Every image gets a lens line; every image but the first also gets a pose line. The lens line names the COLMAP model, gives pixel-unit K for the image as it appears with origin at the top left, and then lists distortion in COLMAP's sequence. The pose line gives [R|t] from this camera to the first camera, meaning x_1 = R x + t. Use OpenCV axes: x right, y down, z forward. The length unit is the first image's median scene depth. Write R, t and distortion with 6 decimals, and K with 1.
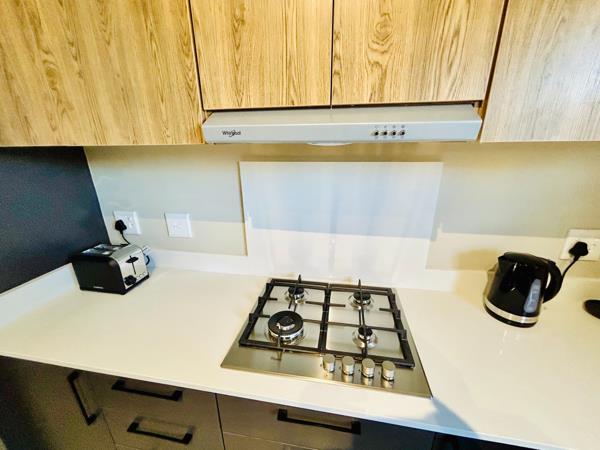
lens RADIAL K [[246.4, 0, 301.5], [0, 246.4, 223.4], [0, 0, 1]] dist [0.000281, 0.000002]
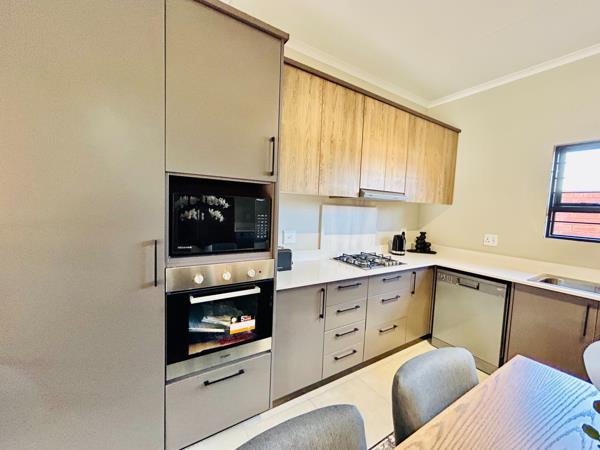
lens RADIAL K [[246.4, 0, 299.6], [0, 246.4, 227.6], [0, 0, 1]] dist [0.000281, 0.000002]
pose [[0.736096, -0.013726, 0.676738, -2.178565], [0.165971, 0.972933, -0.160795, 0.321213], [-0.656214, 0.230680, 0.718450, -0.526038]]
